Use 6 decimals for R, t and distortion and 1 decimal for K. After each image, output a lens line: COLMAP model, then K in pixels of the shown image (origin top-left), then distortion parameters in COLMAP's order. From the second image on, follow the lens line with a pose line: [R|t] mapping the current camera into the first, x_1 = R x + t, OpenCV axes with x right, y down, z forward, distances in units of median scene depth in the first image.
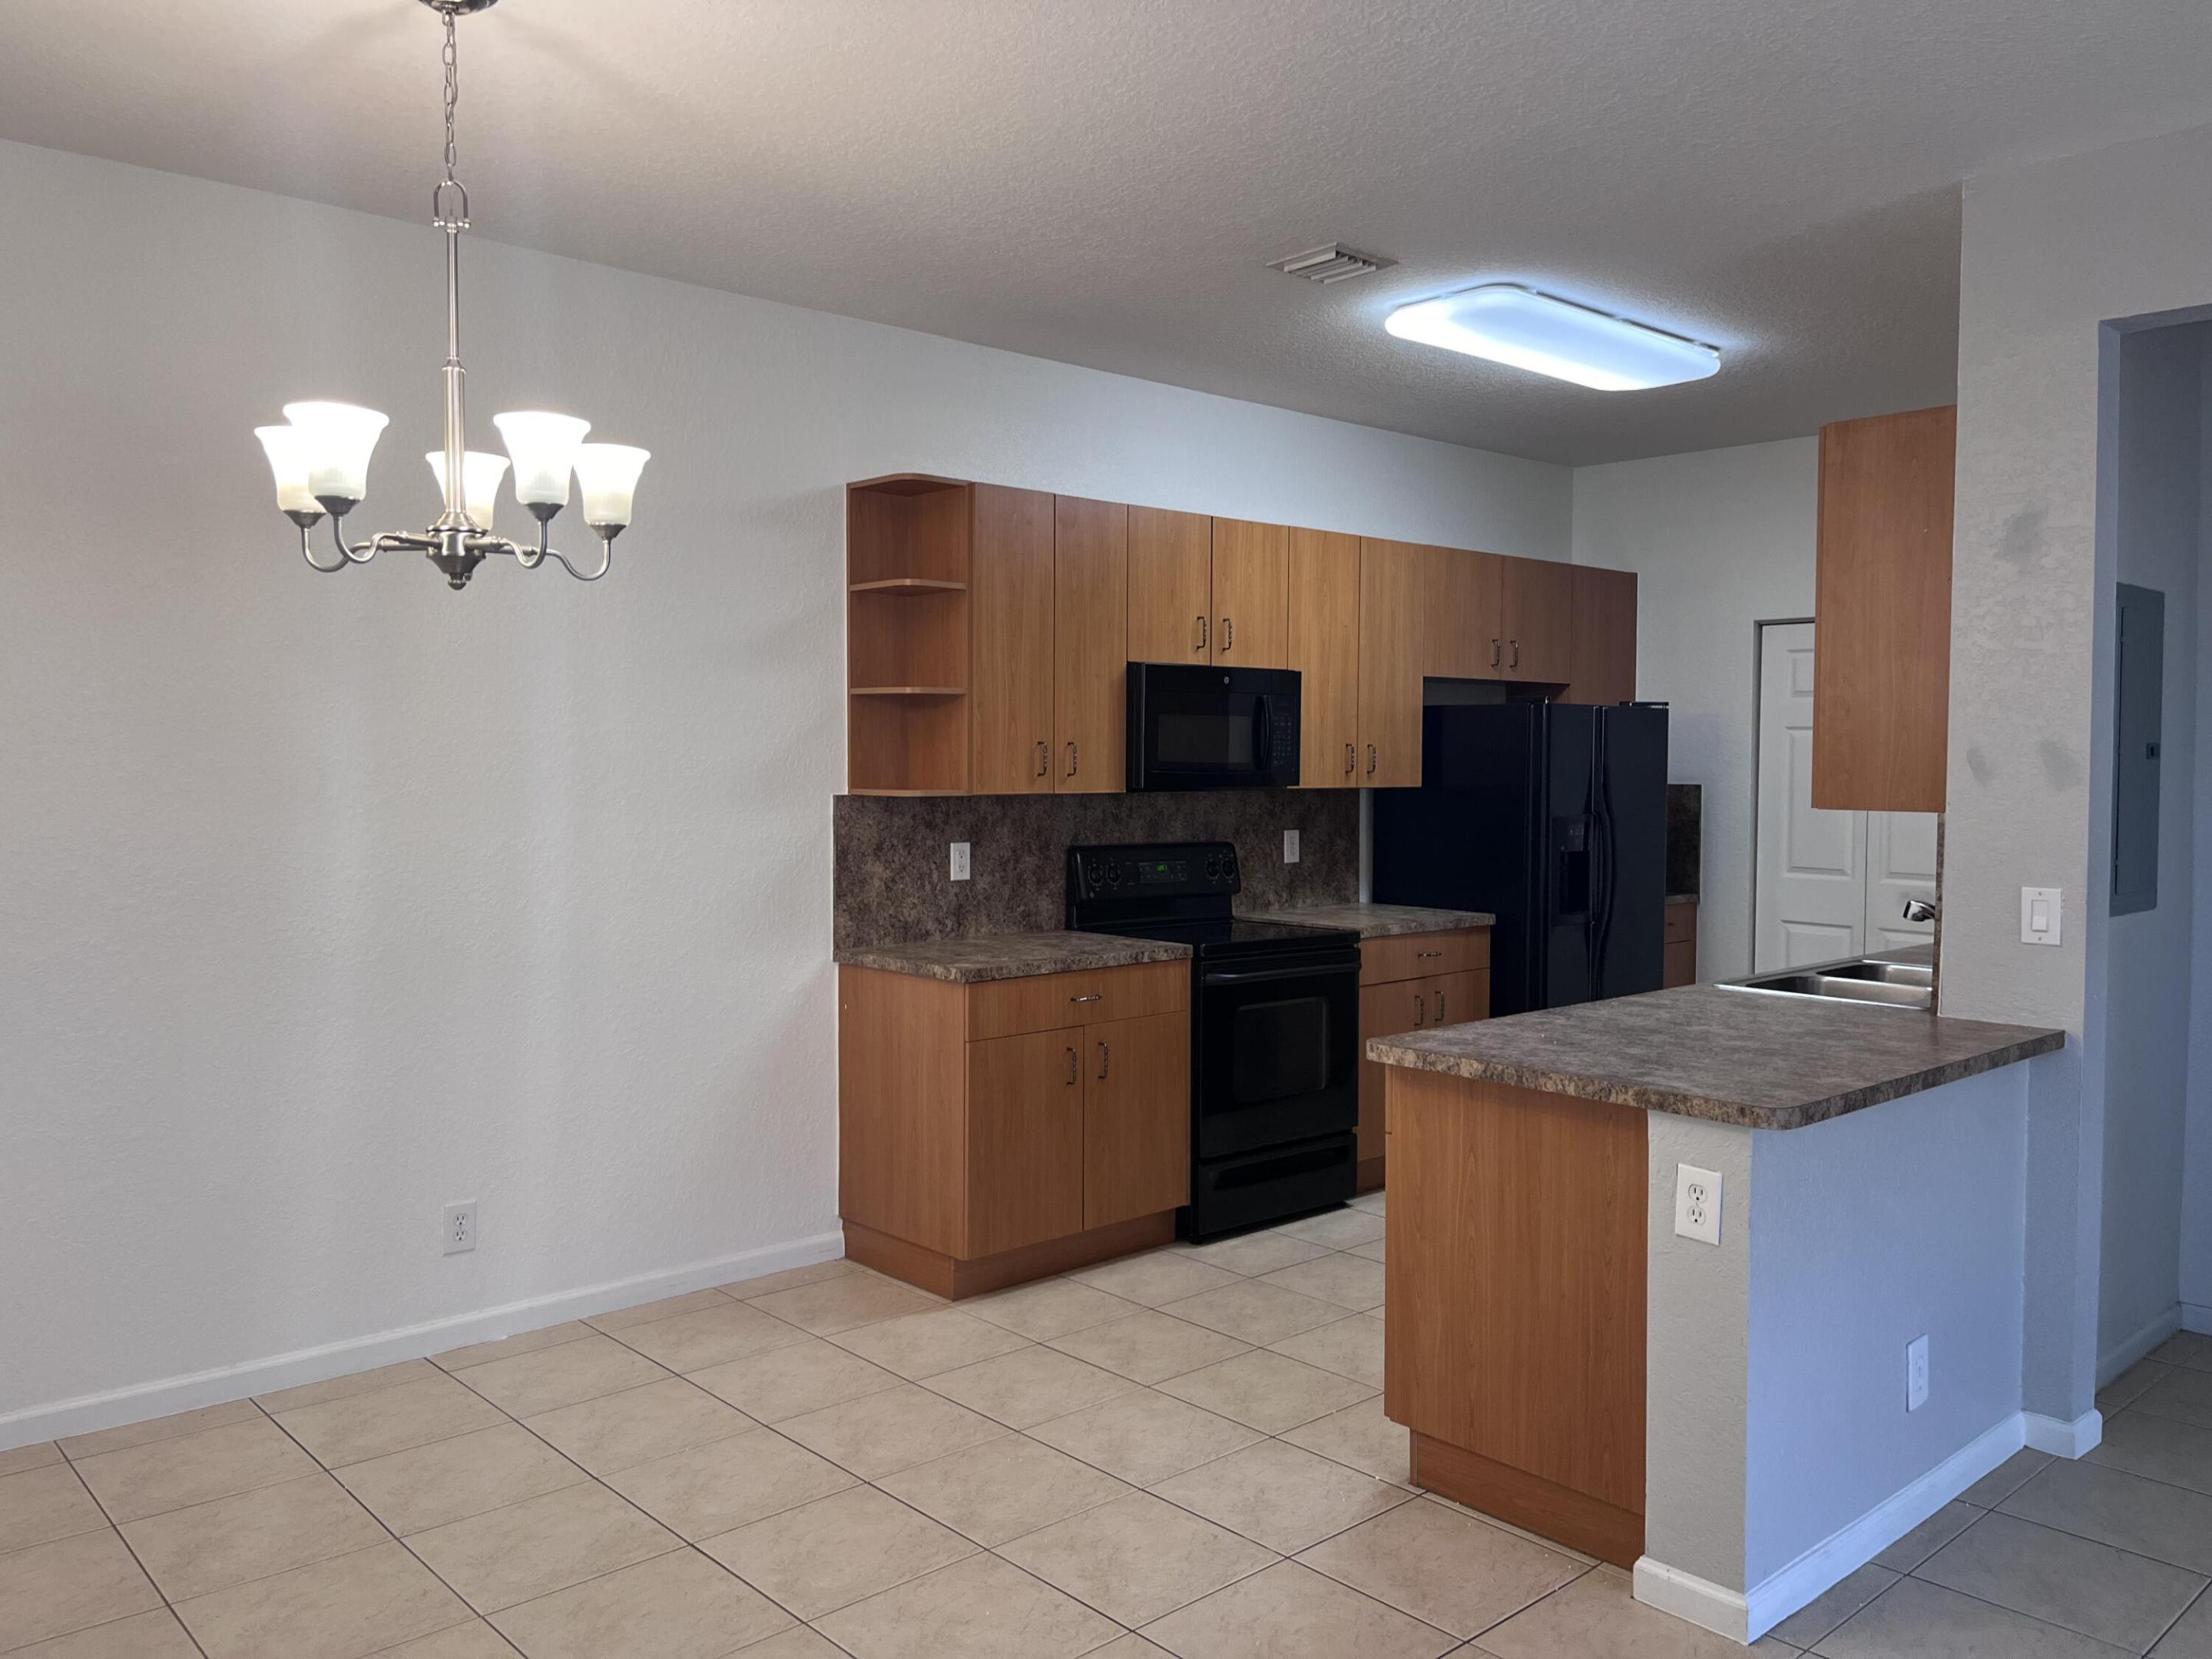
lens RADIAL K [[1672.9, 0, 1110.4], [0, 1672.9, 817.3], [0, 0, 1]] dist [0.070342, -0.097126]
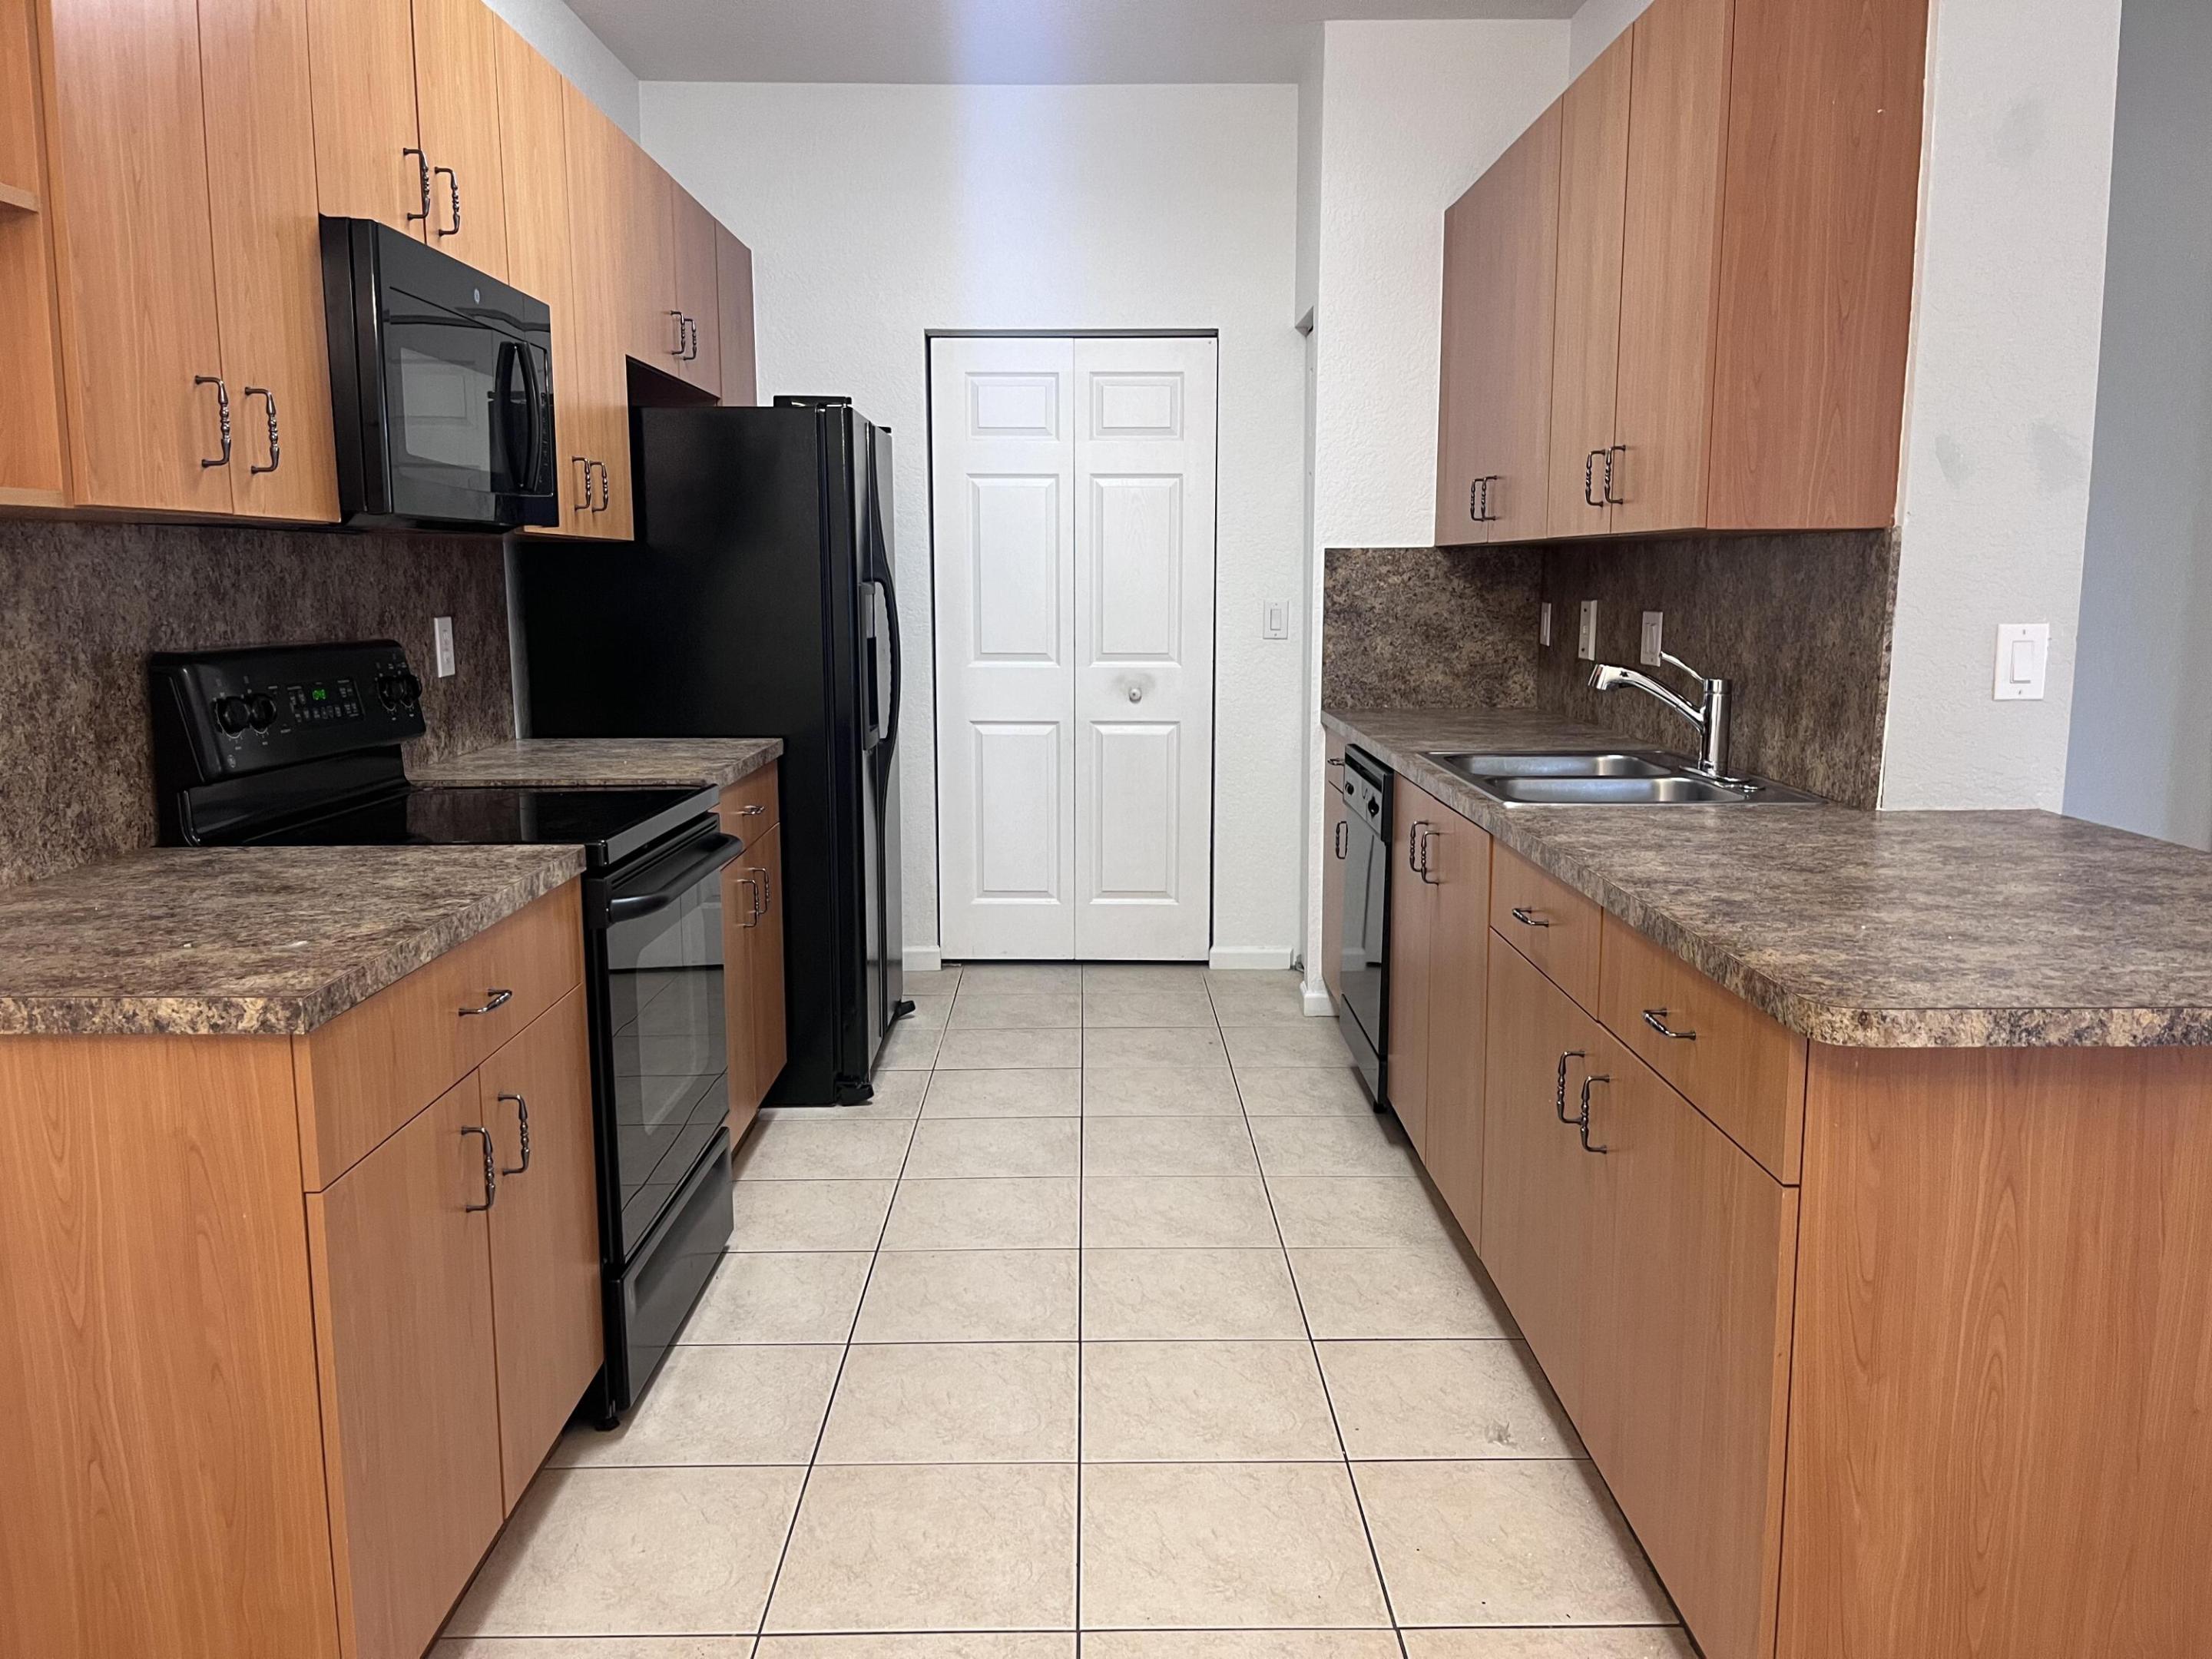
lens RADIAL K [[1672.9, 0, 1105.9], [0, 1672.9, 835.8], [0, 0, 1]] dist [0.070342, -0.097126]
pose [[0.669044, -0.121367, 0.733246, -0.207066], [0.033417, 0.990491, 0.133456, 0.015262], [-0.742471, -0.064785, 0.666738, 0.583966]]
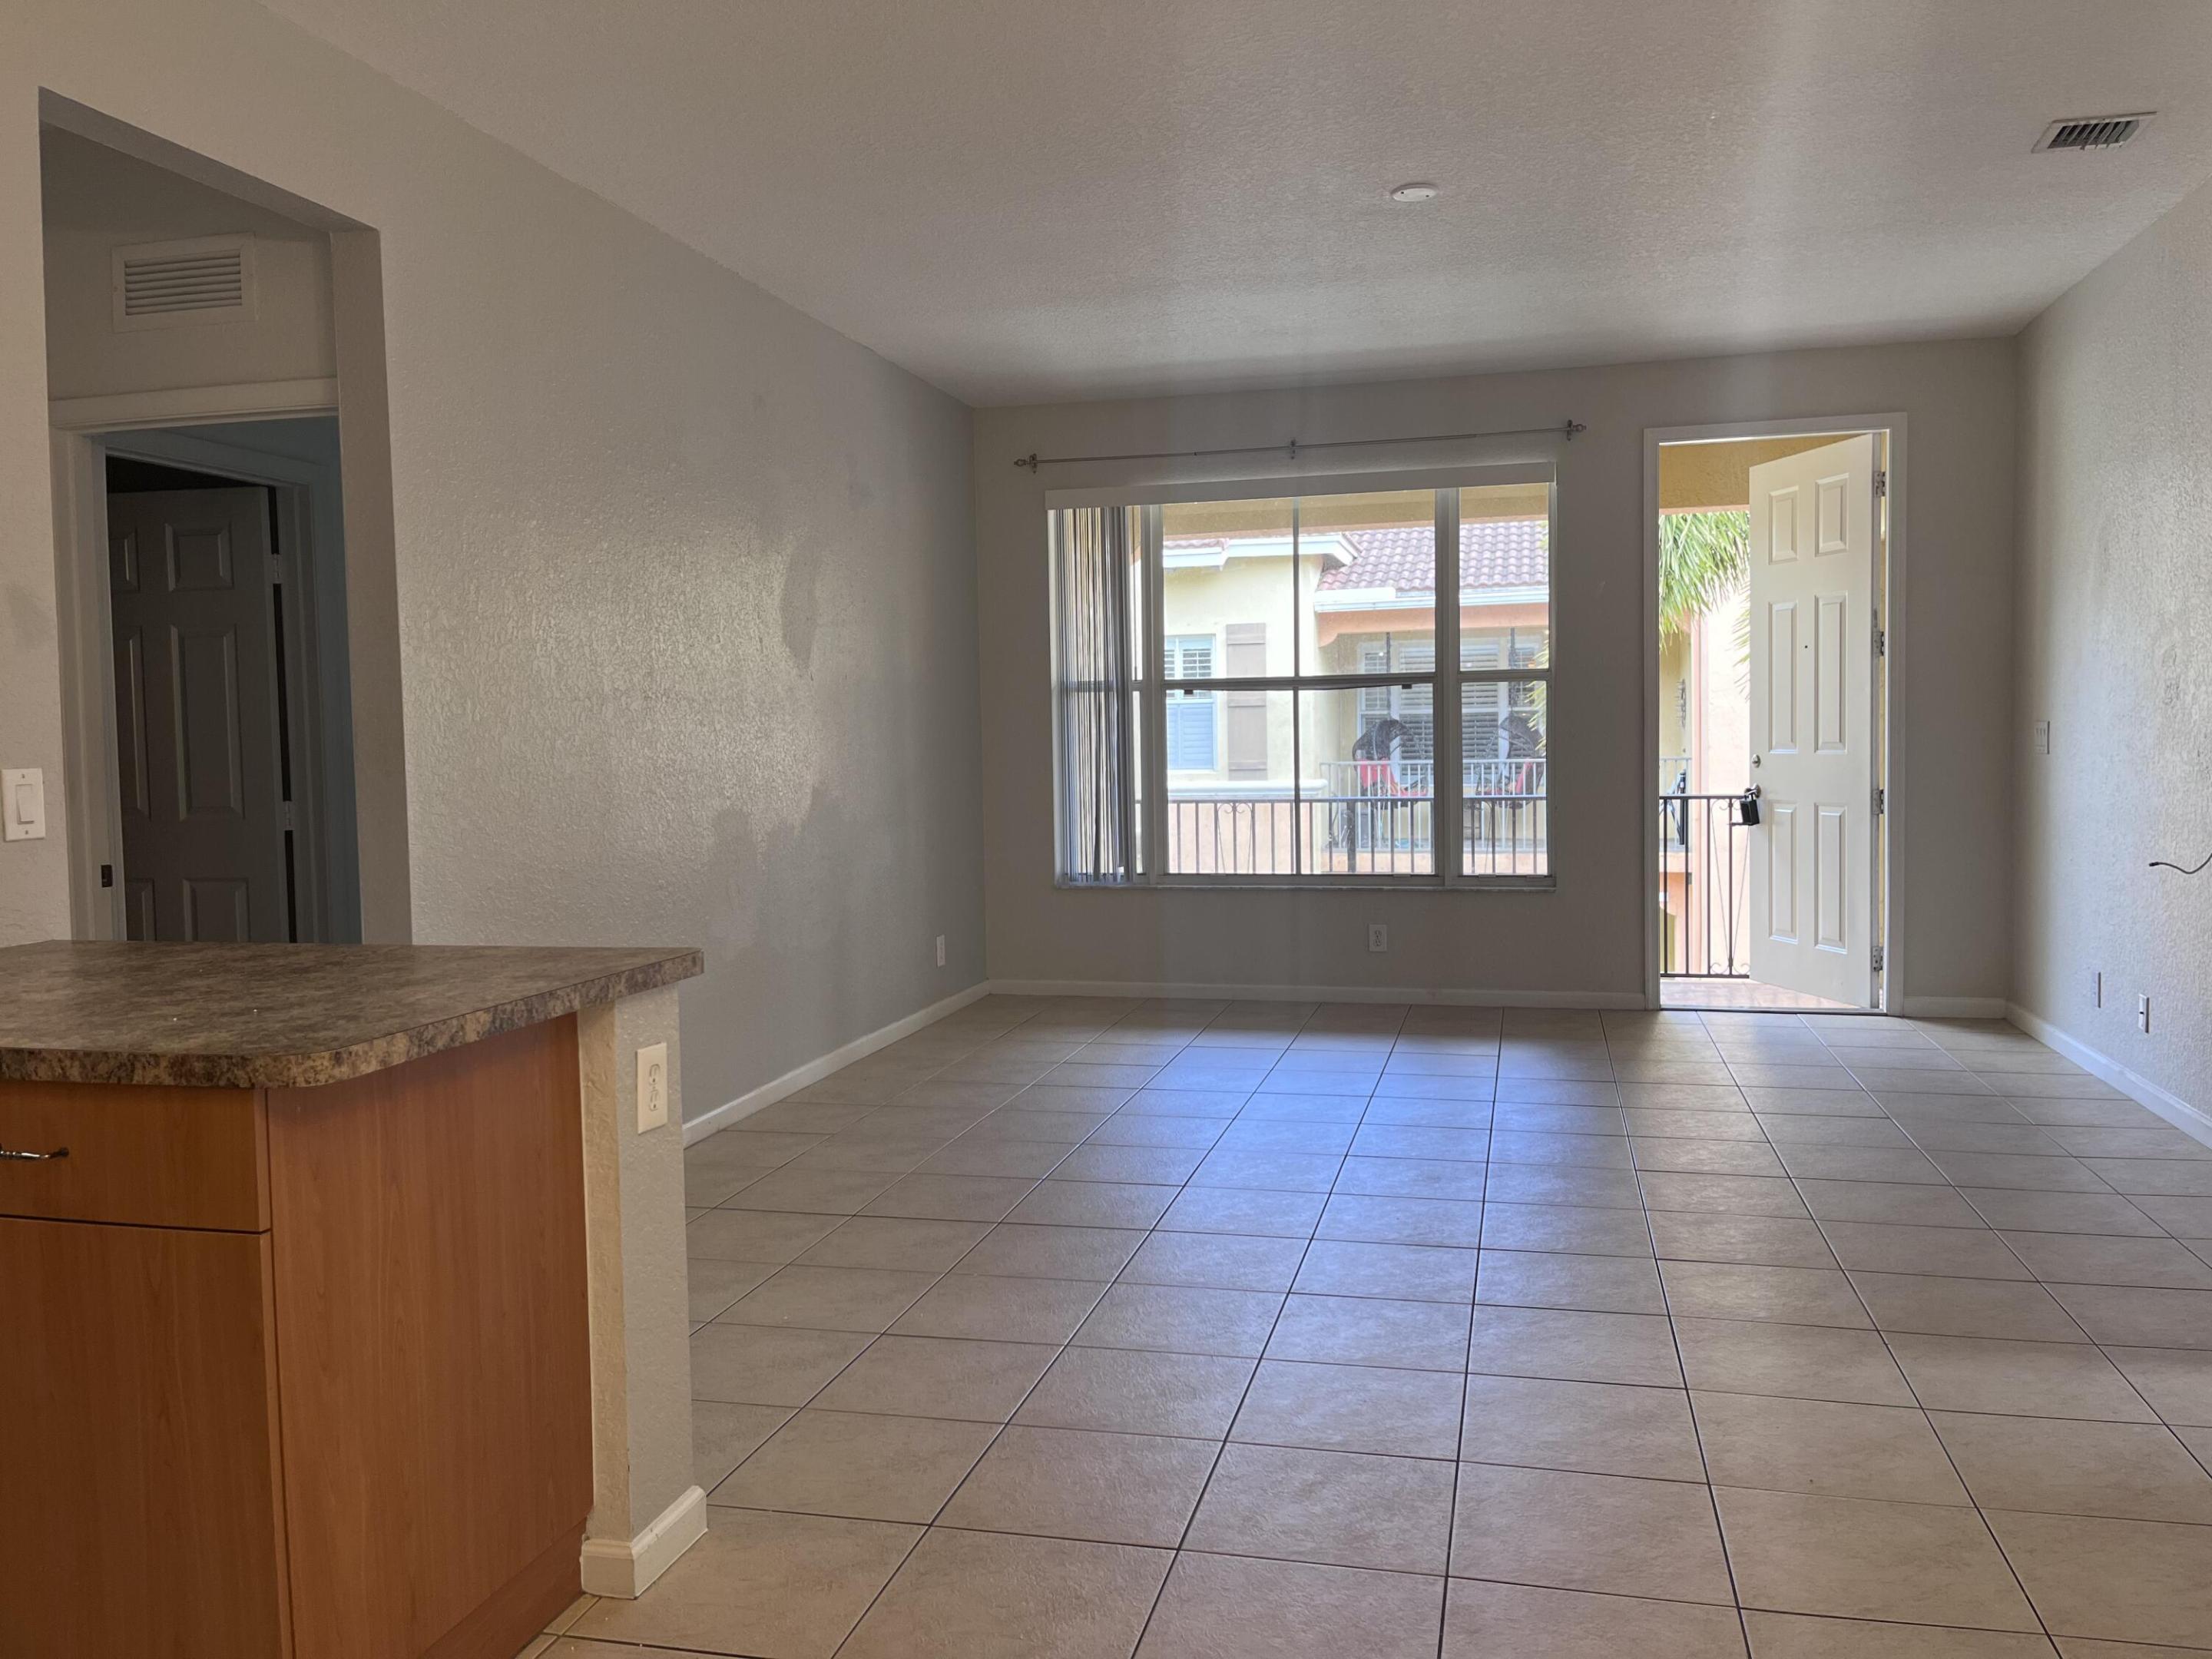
lens RADIAL K [[1672.9, 0, 1119.2], [0, 1672.9, 816.3], [0, 0, 1]] dist [0.070342, -0.097126]
pose [[-0.554158, -0.033555, 0.831735, -0.294363], [0.046970, 0.996335, 0.071490, 0.022859], [-0.831085, 0.078684, -0.550551, 0.741951]]
